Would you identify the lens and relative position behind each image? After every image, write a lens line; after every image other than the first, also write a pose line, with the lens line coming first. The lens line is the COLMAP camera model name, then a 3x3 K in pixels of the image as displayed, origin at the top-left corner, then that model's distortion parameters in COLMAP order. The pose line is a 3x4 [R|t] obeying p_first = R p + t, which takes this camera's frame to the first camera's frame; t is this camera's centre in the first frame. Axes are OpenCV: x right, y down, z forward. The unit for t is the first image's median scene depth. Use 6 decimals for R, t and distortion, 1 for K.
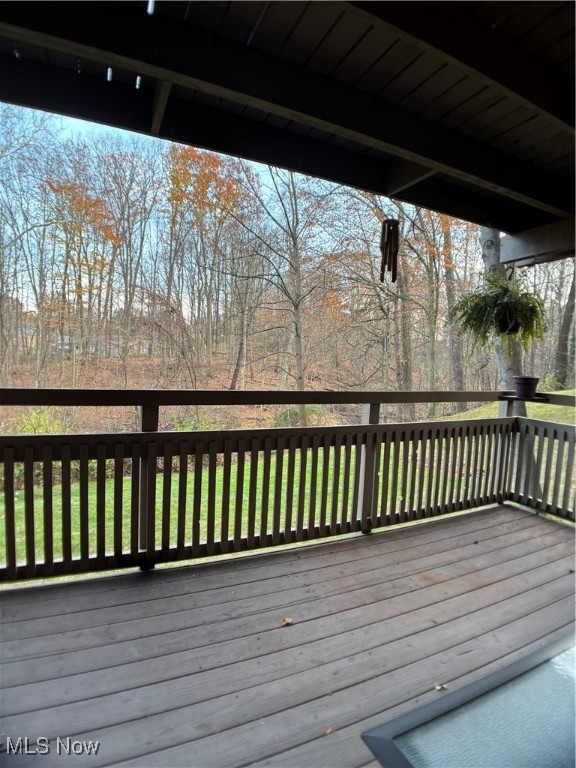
lens RADIAL K [[399.1, 0, 284.3], [0, 399.1, 386.2], [0, 0, 1]] dist [-0.088387, 0.012788]
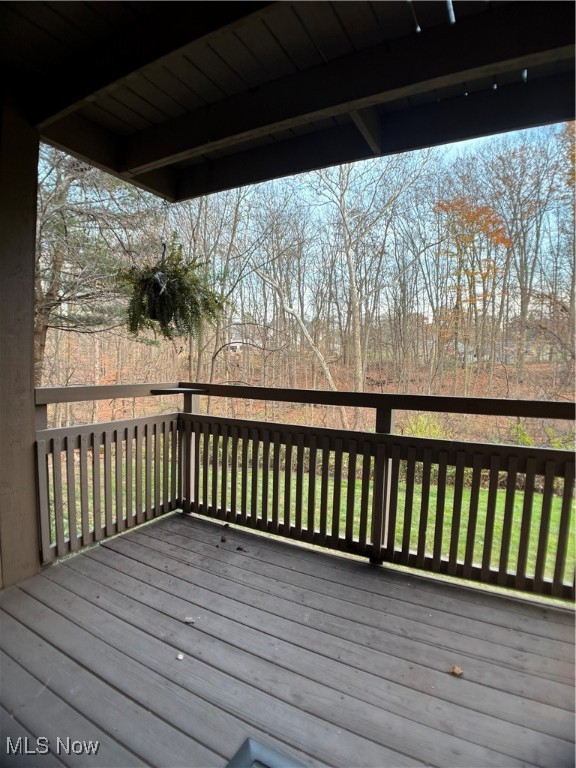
lens RADIAL K [[399.1, 0, 282.1], [0, 399.1, 383.7], [0, 0, 1]] dist [-0.088387, 0.012788]
pose [[0.585349, 0.008008, -0.810742, 0.346119], [-0.029689, 0.999492, -0.011563, 0.004339], [0.810237, 0.030839, 0.585290, 0.154755]]
